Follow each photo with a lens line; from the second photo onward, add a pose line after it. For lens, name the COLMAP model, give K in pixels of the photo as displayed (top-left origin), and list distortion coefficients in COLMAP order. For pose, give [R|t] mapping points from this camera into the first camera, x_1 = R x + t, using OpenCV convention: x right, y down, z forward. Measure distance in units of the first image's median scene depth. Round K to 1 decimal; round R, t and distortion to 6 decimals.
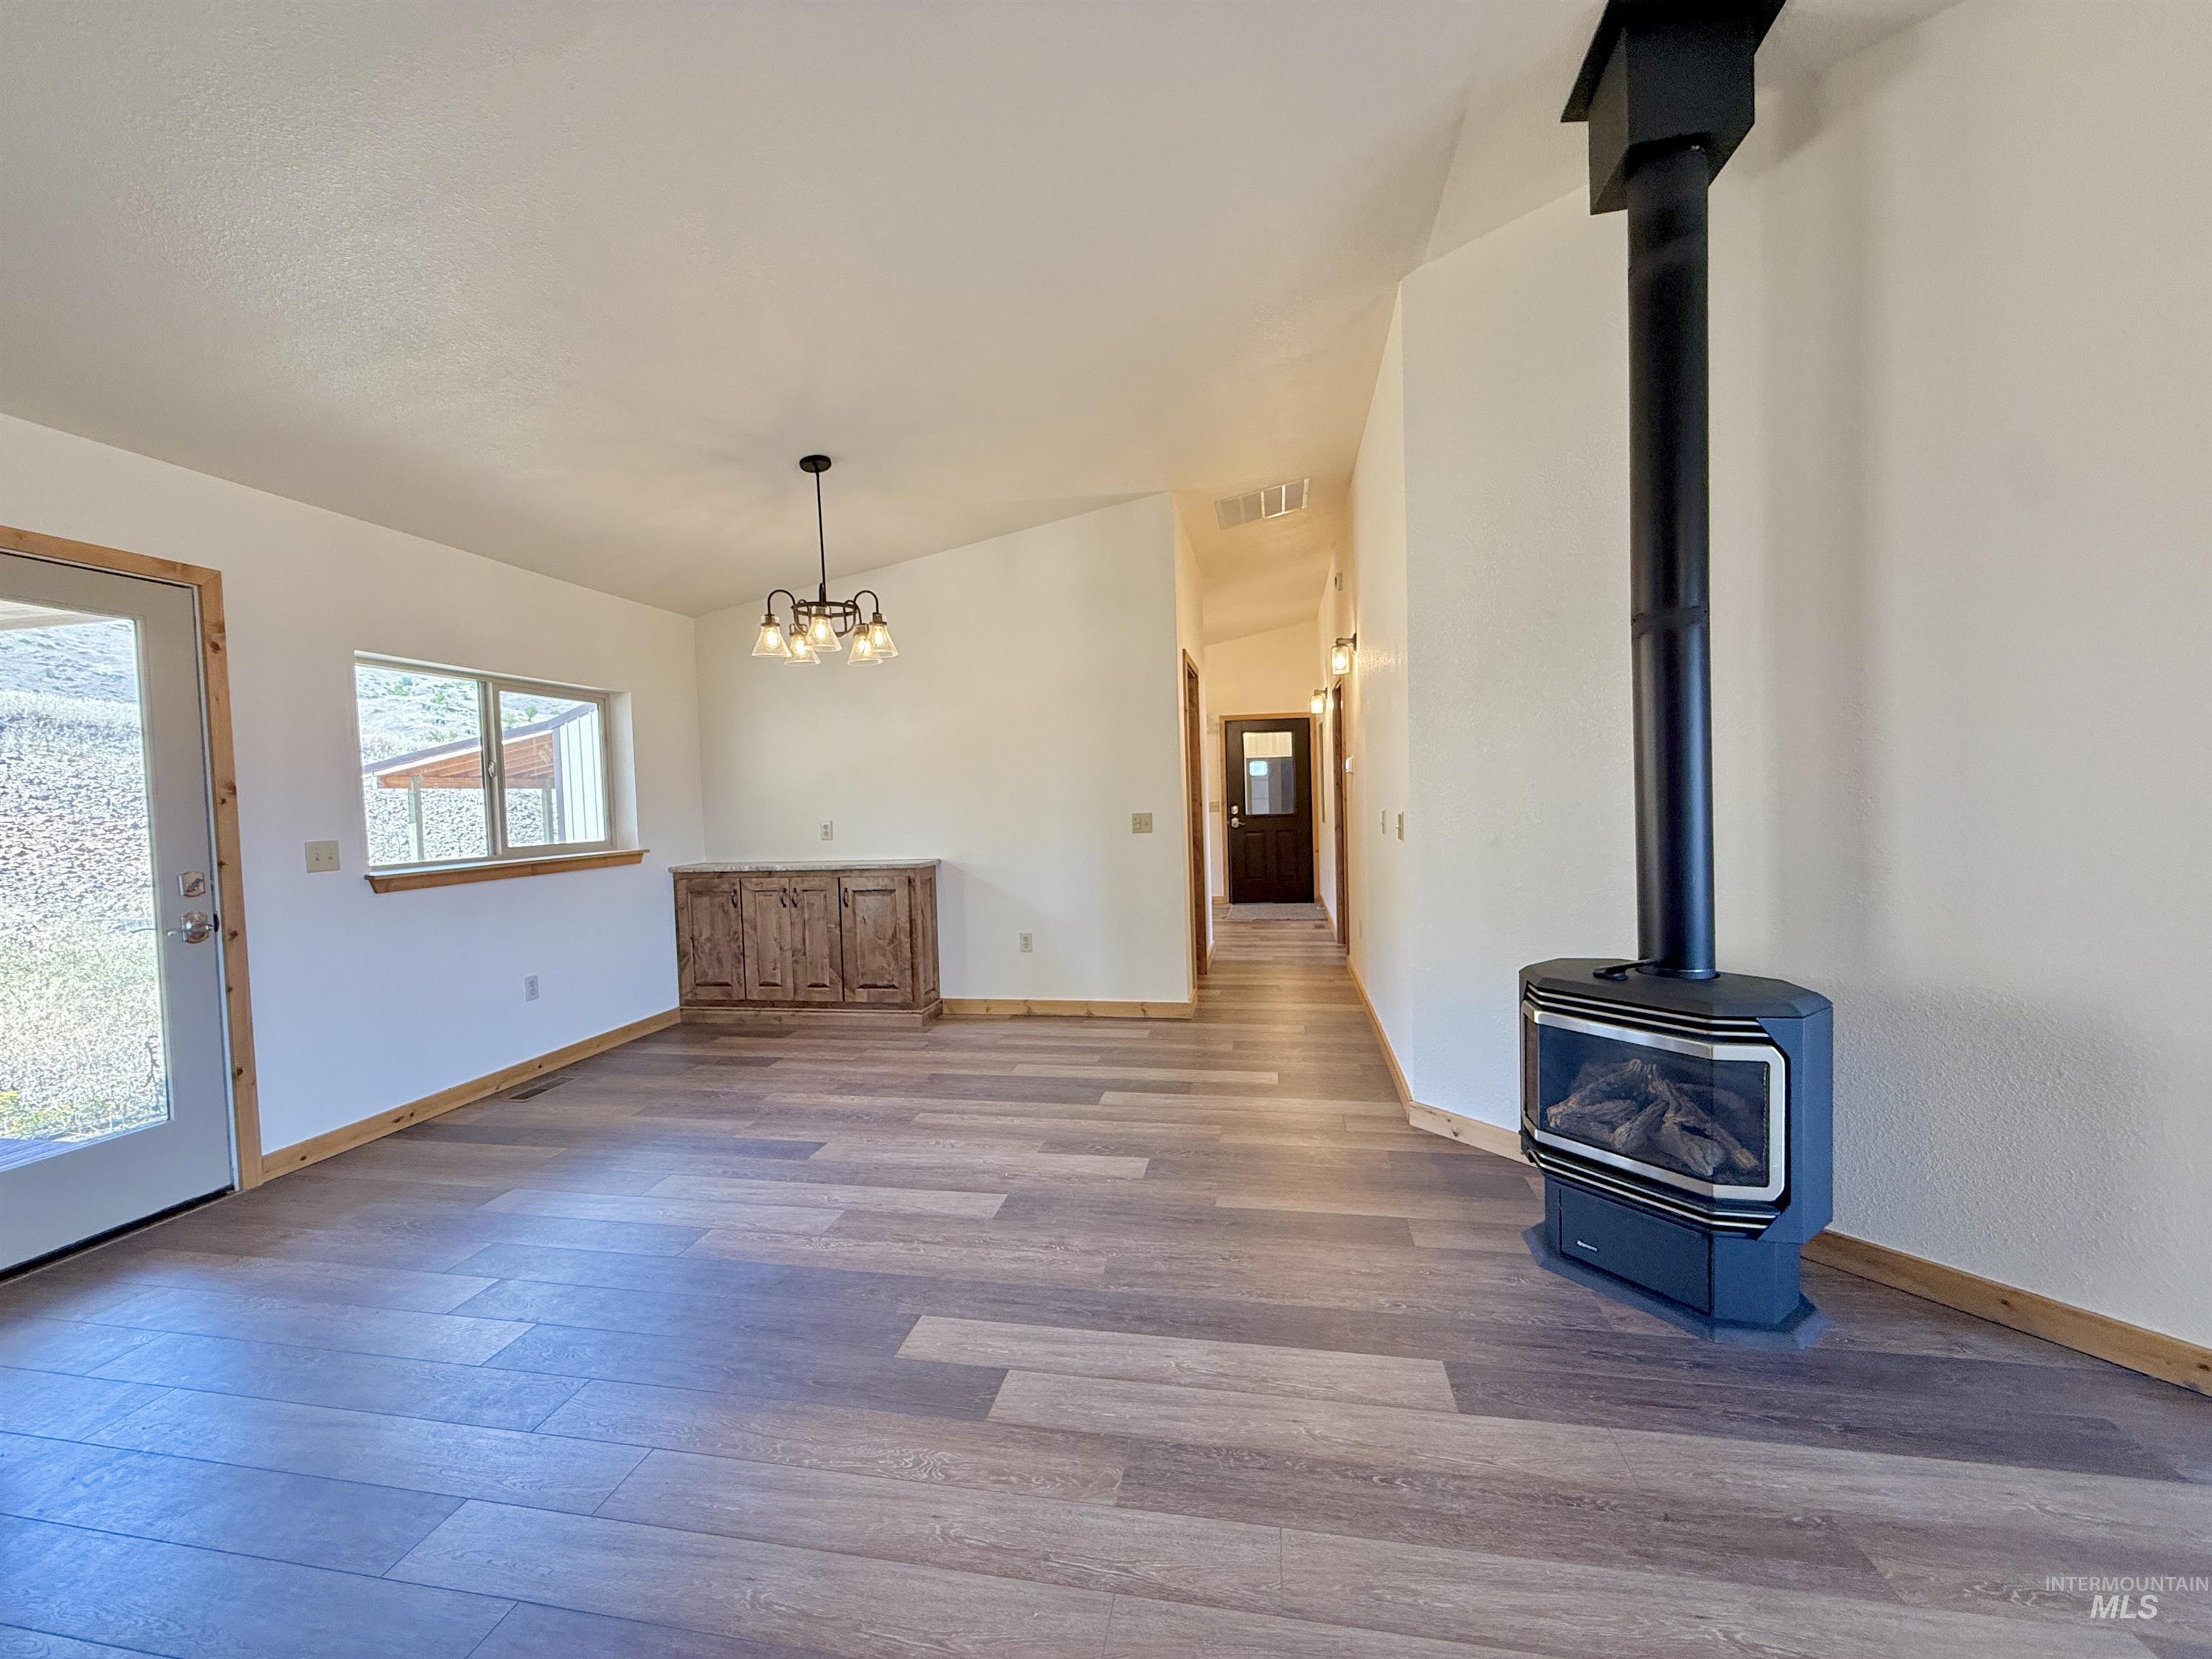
lens RADIAL K [[880.6, 0, 1100.6], [0, 880.6, 824.8], [0, 0, 1]] dist [0.001017, -0.000241]
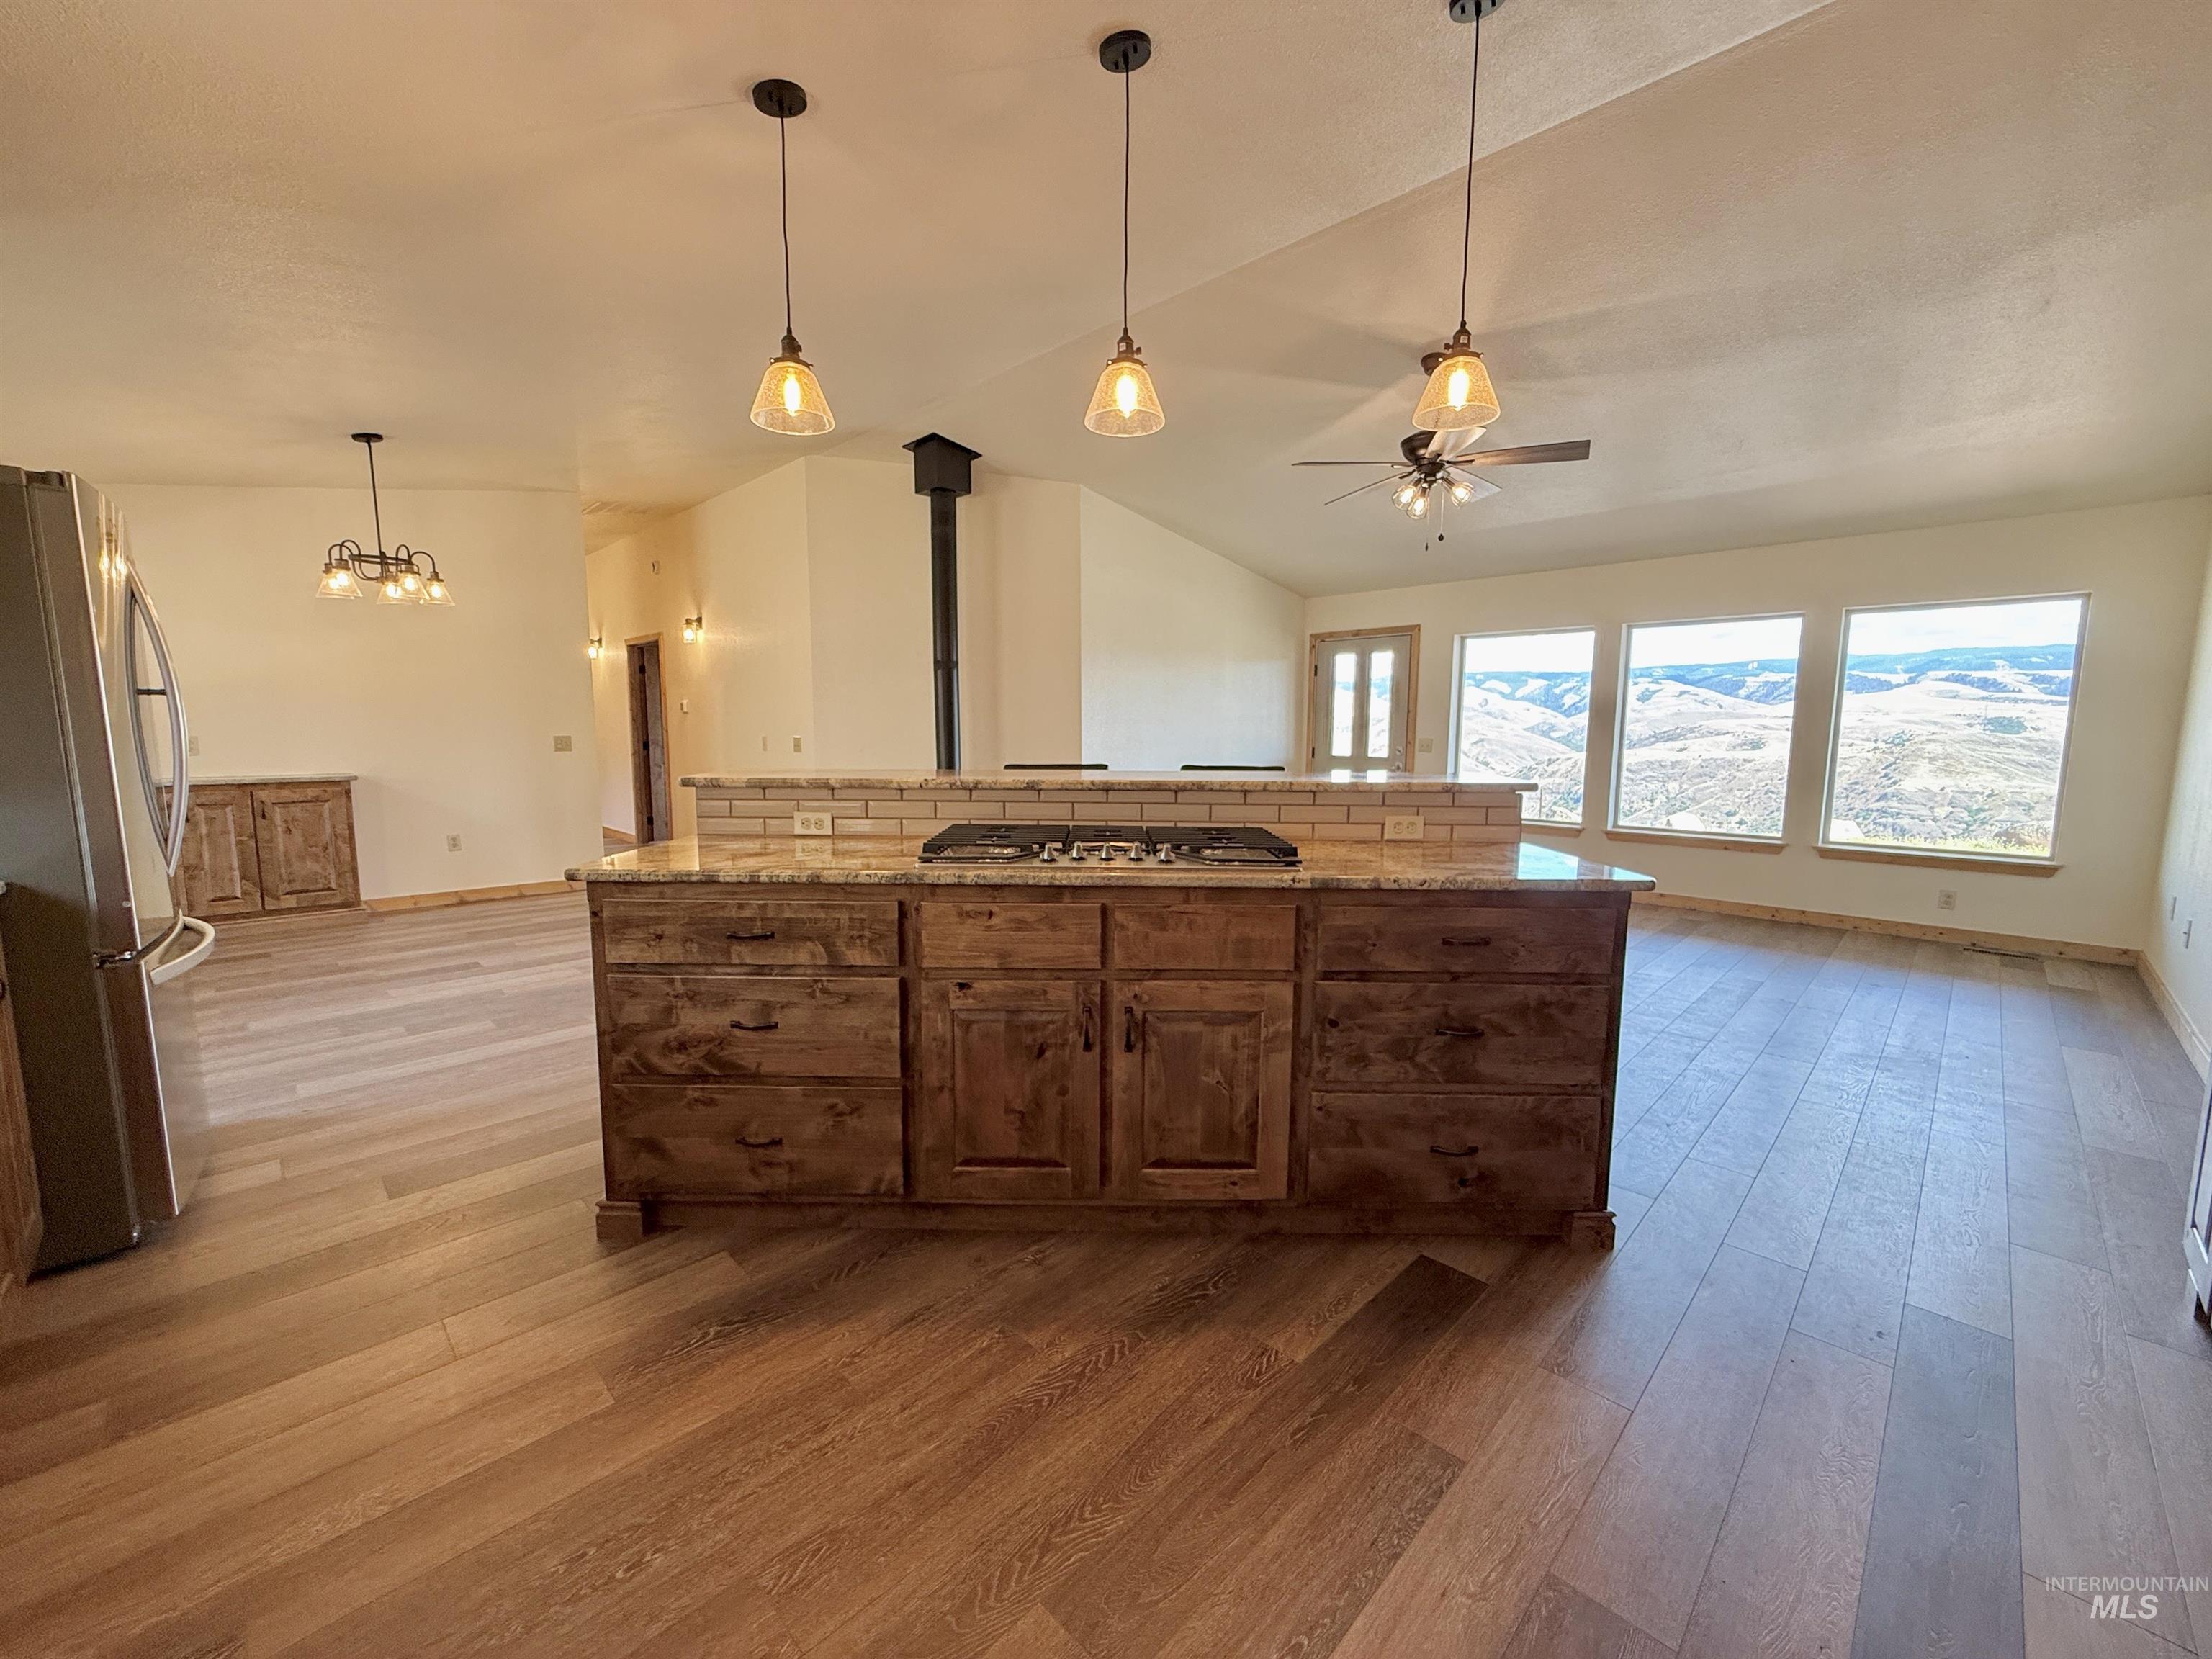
lens RADIAL K [[880.6, 0, 1100.8], [0, 880.6, 835.4], [0, 0, 1]] dist [0.001017, -0.000241]
pose [[0.561963, -0.066021, 0.824524, -0.696767], [0.003308, 0.996981, 0.077576, 0.041280], [-0.827156, -0.040867, 0.560485, -0.475867]]
